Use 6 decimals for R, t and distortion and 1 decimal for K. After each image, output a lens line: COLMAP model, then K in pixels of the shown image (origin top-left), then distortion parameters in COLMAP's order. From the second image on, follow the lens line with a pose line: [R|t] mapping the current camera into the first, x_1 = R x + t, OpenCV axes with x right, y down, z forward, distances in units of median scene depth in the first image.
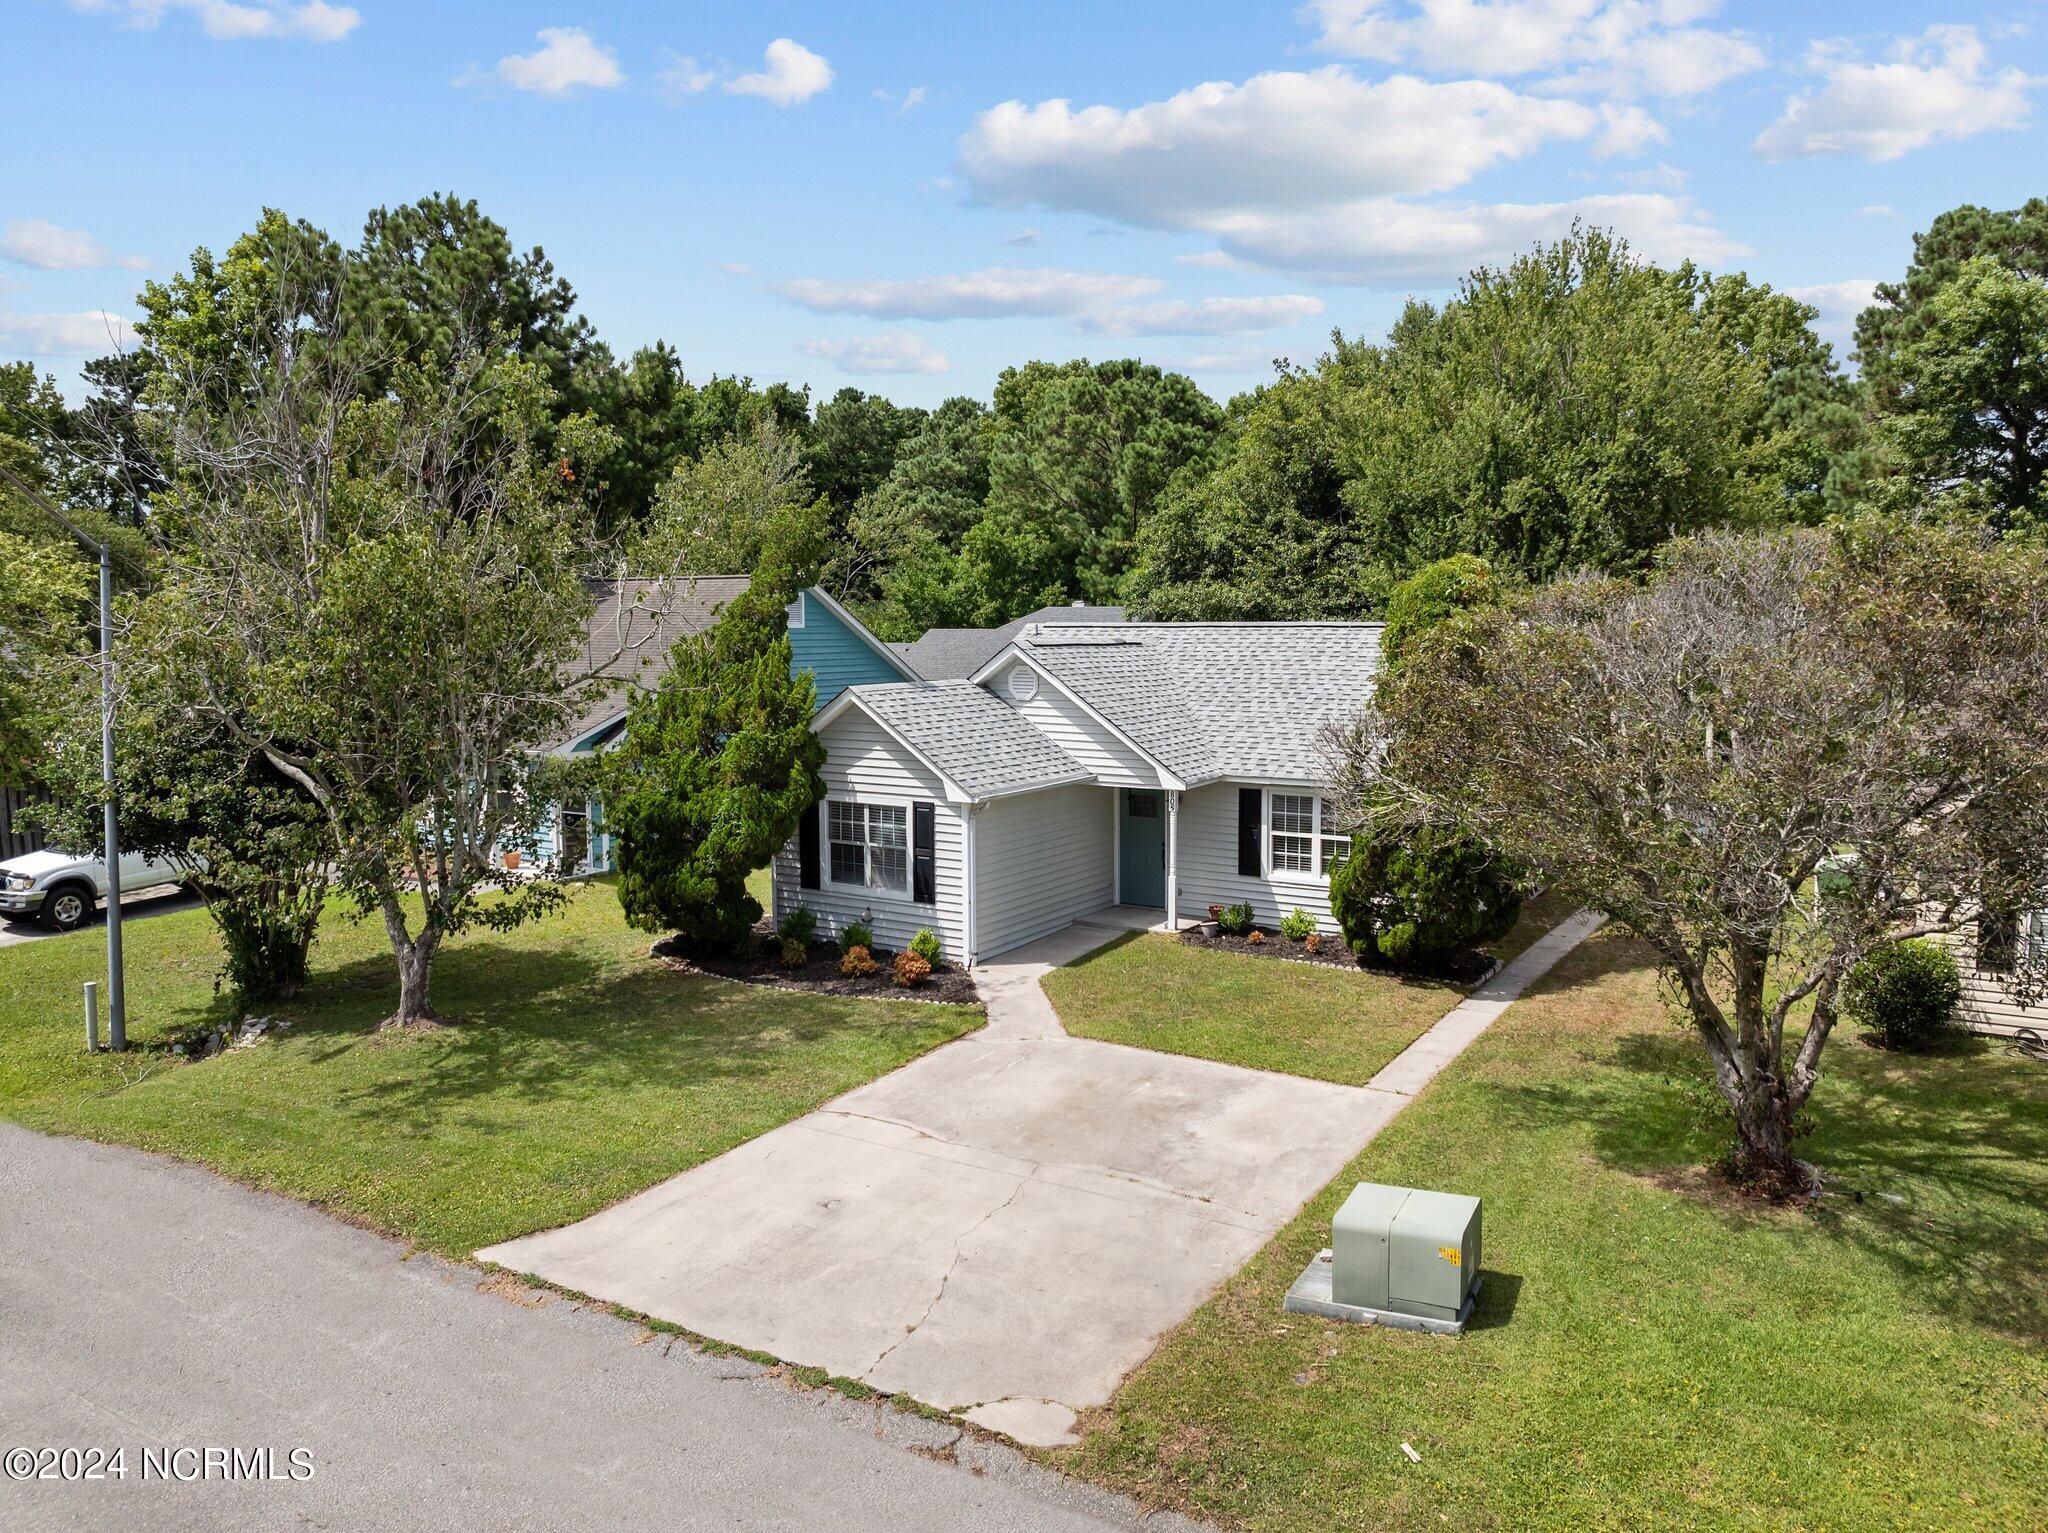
lens RADIAL K [[1438.8, 0, 1024.0], [0, 1438.8, 766.5], [0, 0, 1]] dist [-0.056347, 0.029872]
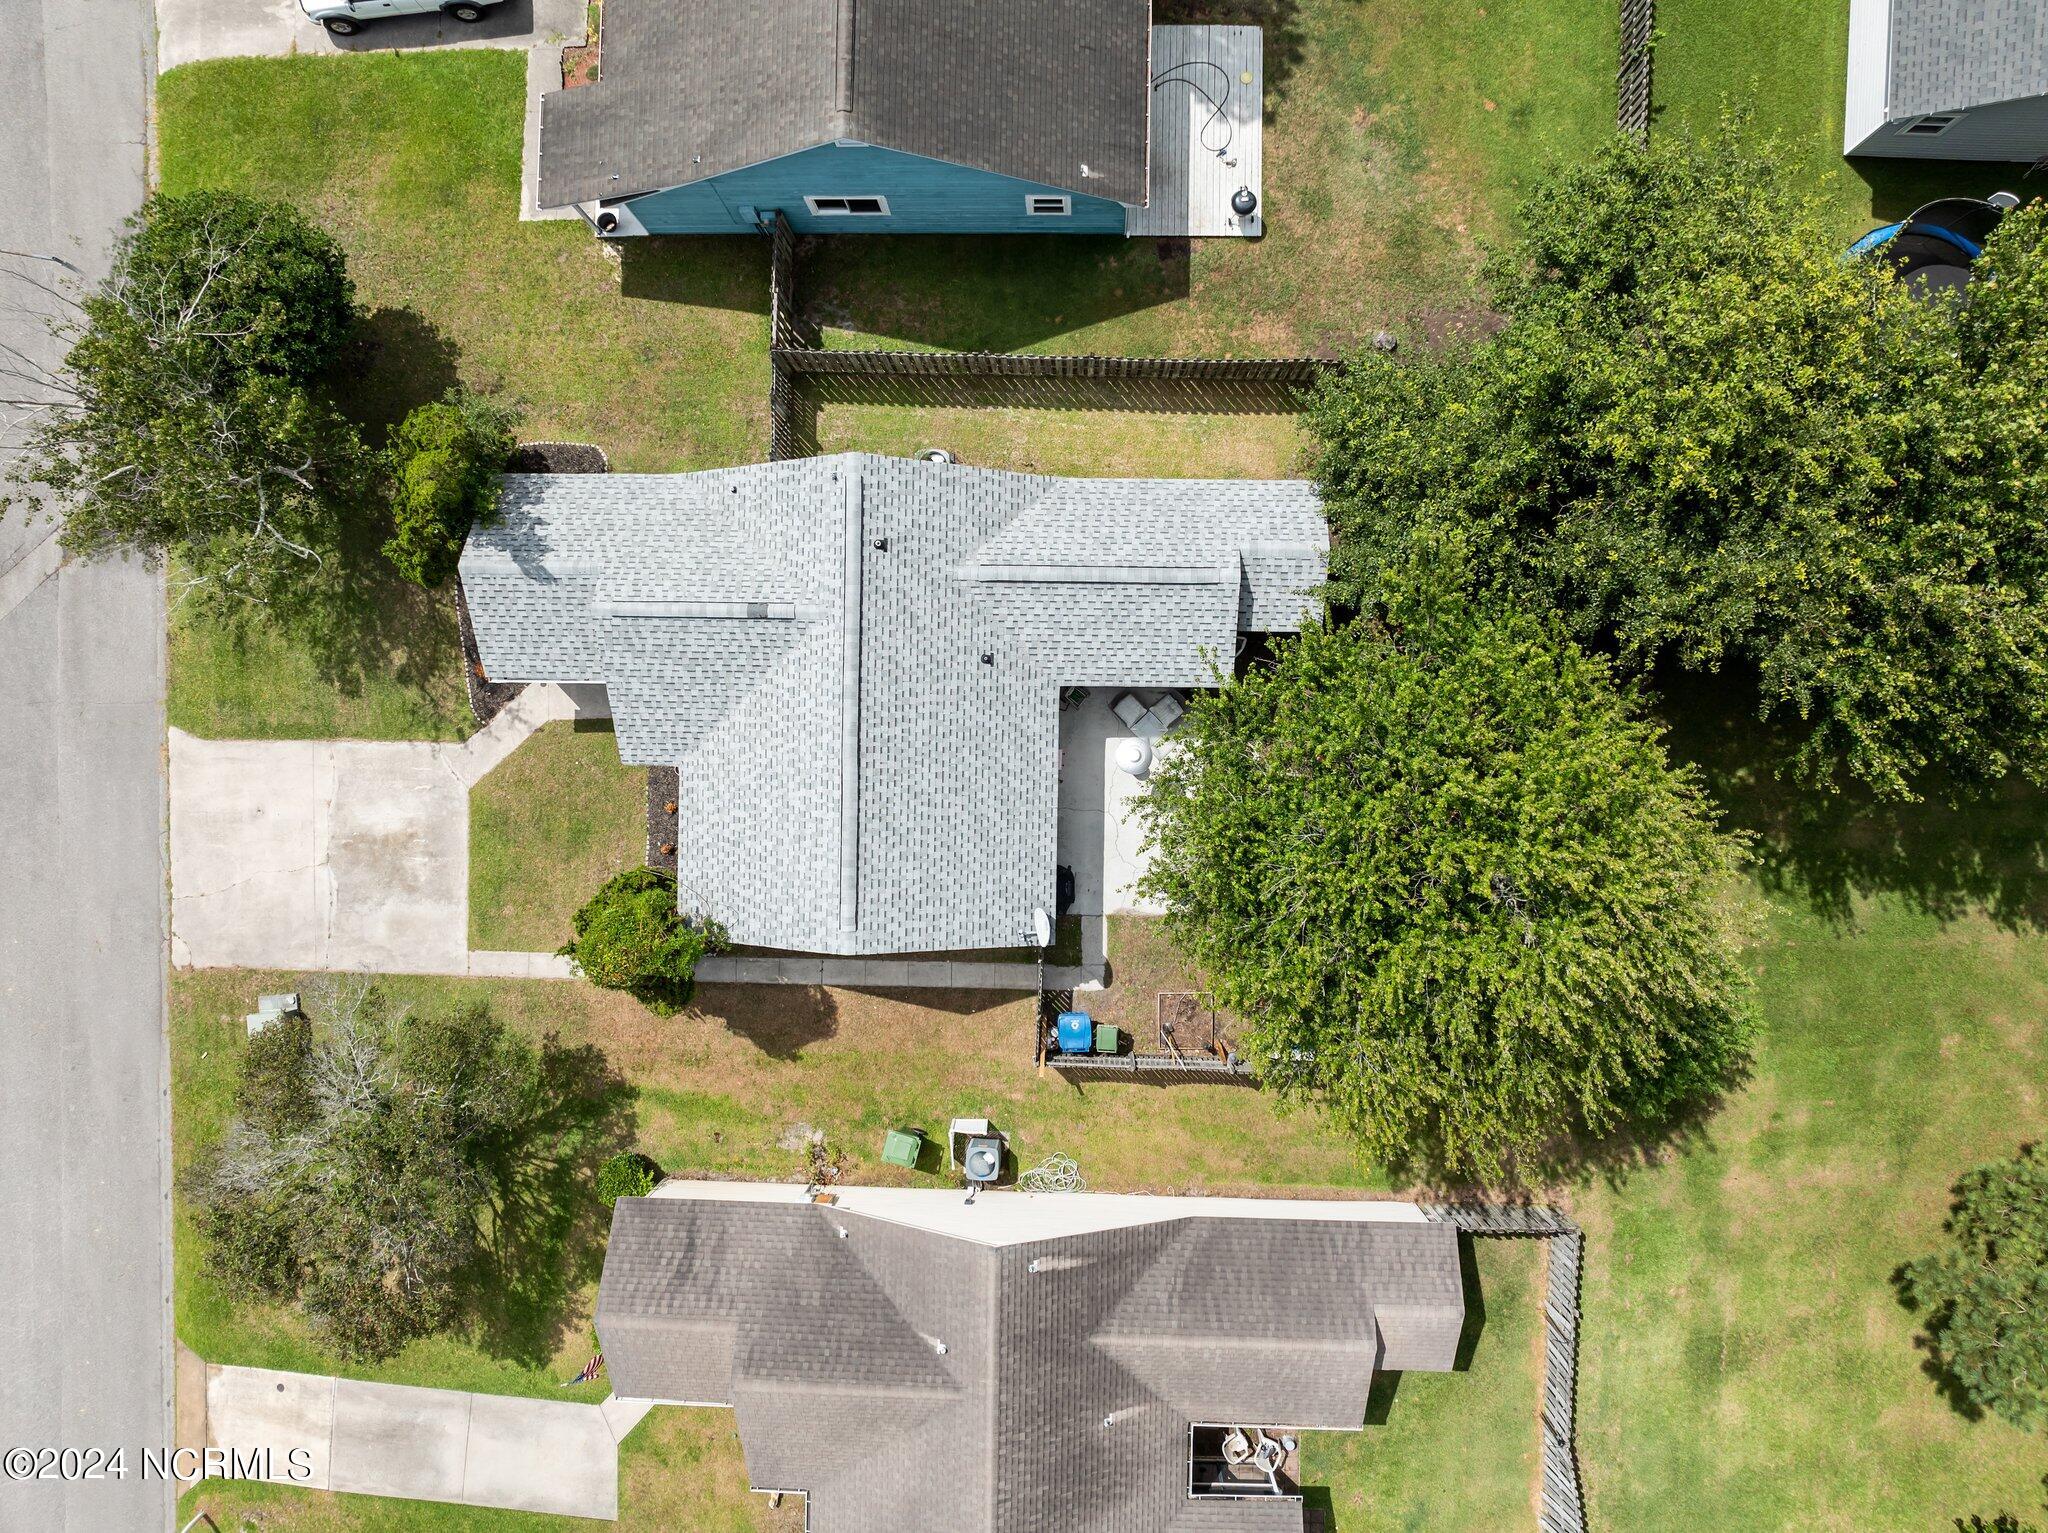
lens RADIAL K [[1438.8, 0, 1024.0], [0, 1438.8, 766.5], [0, 0, 1]] dist [-0.056347, 0.029872]
pose [[0.528745, 0.848506, -0.021612, 0.372493], [-0.051679, 0.057598, 0.997001, -1.493816], [0.847206, -0.526042, 0.074304, 1.287457]]
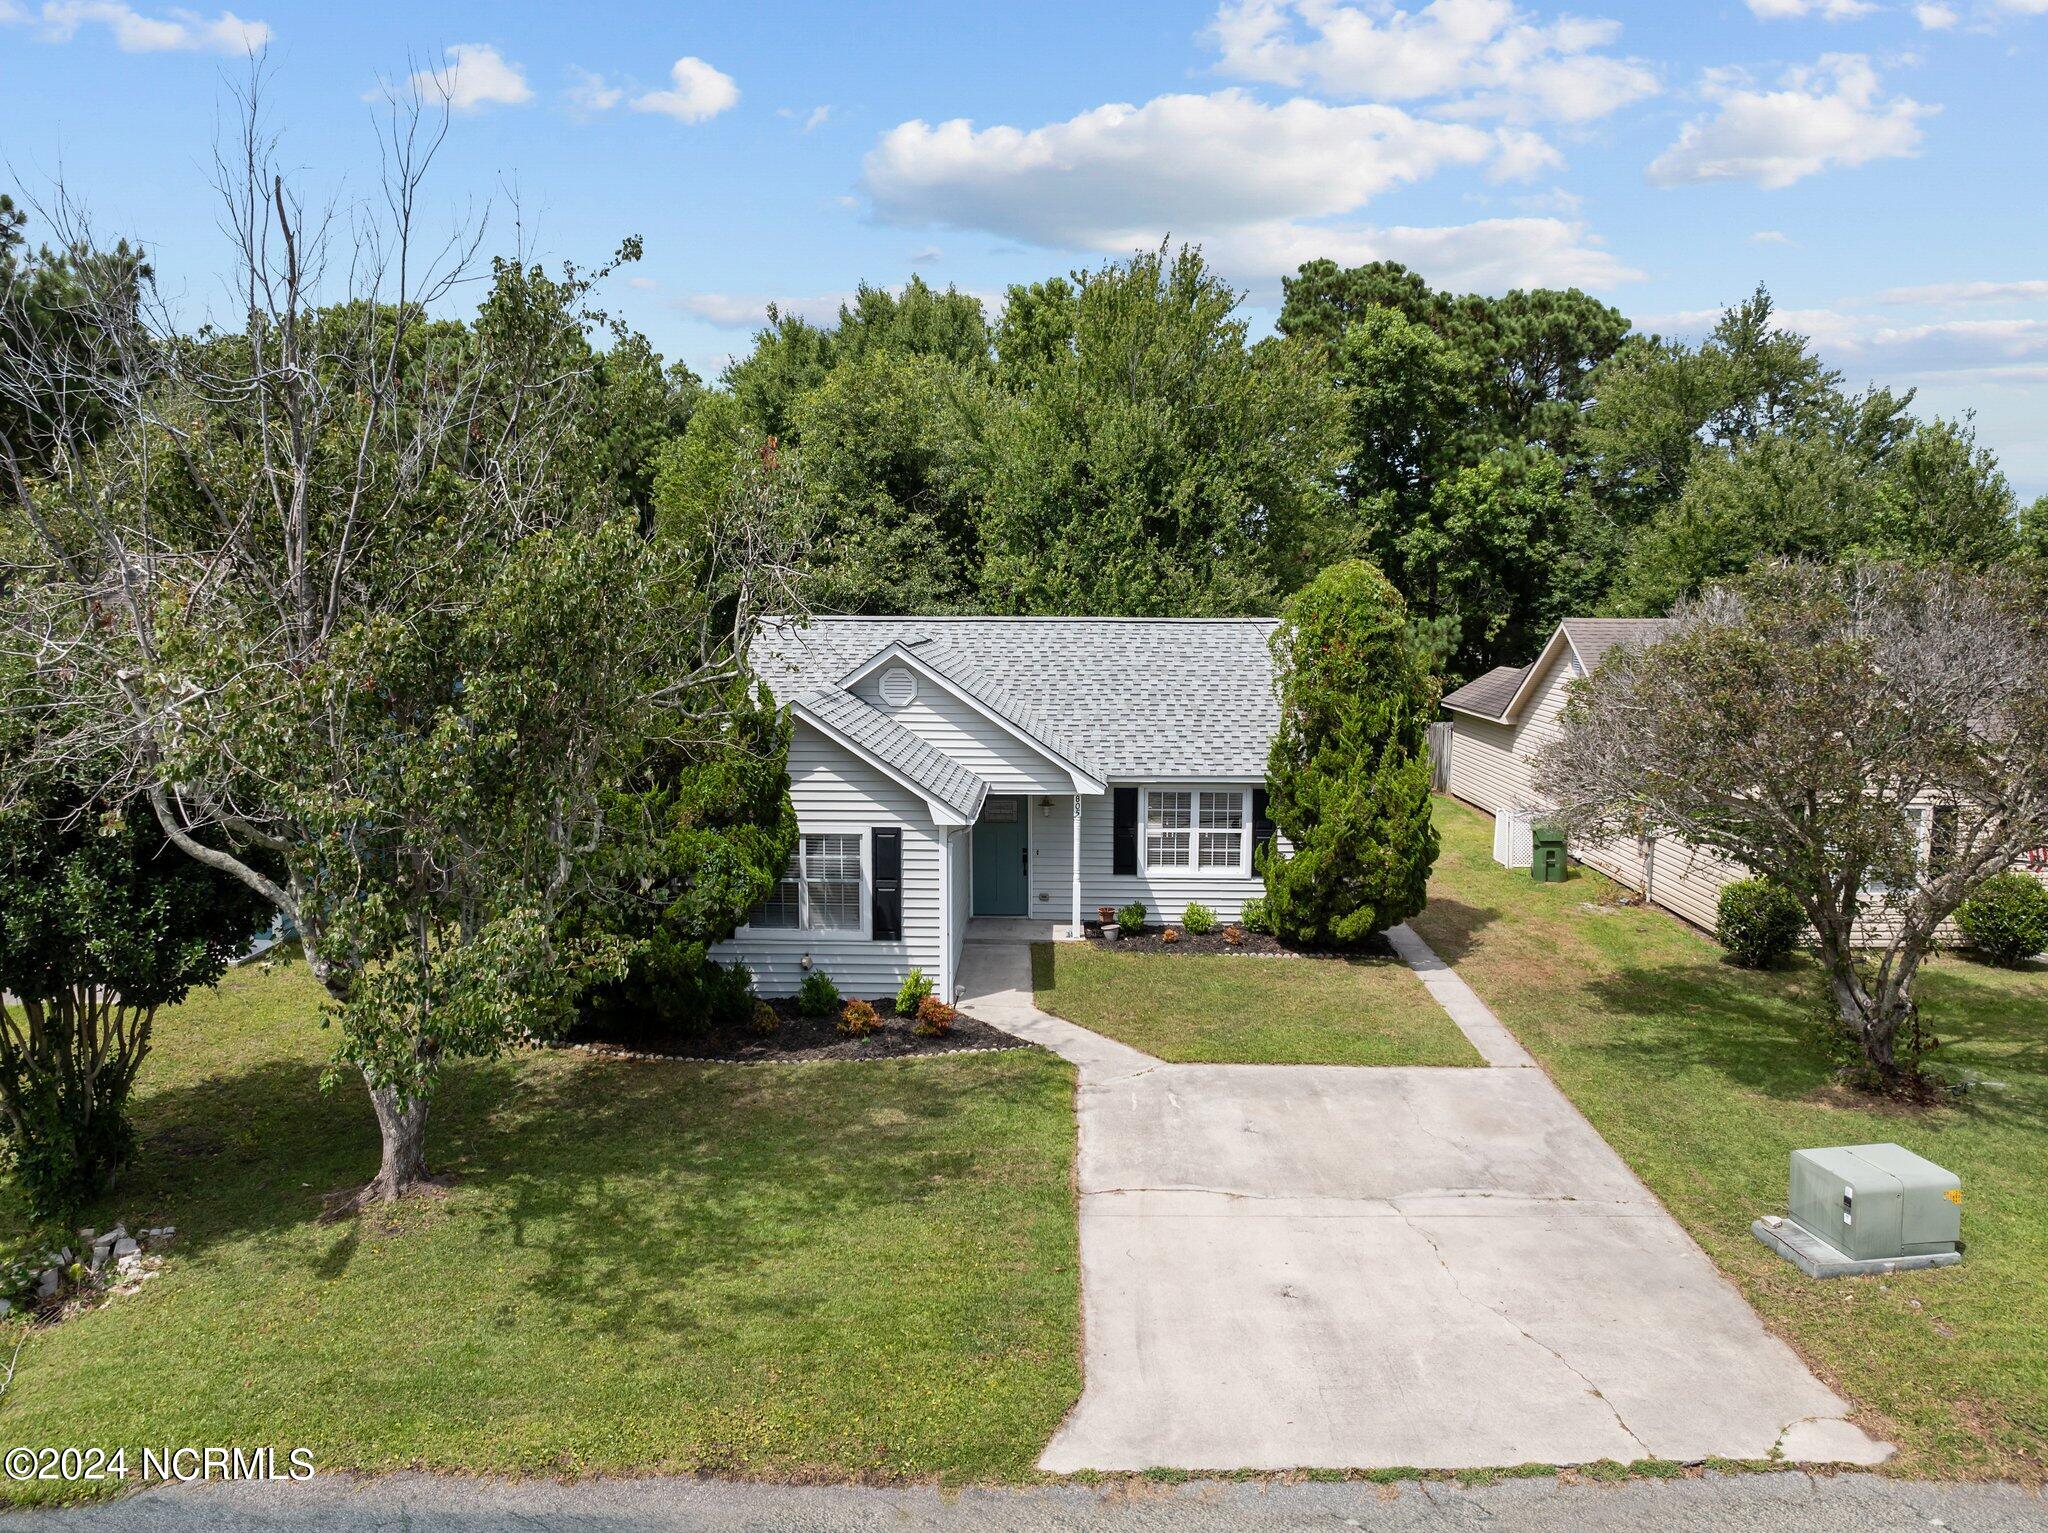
lens RADIAL K [[1438.8, 0, 1024.0], [0, 1438.8, 766.5], [0, 0, 1]] dist [-0.056347, 0.029872]
pose [[0.858598, -0.054560, 0.509738, -0.453255], [0.044195, 0.998496, 0.032433, -0.038177], [-0.510741, -0.005319, 0.859718, 0.199307]]
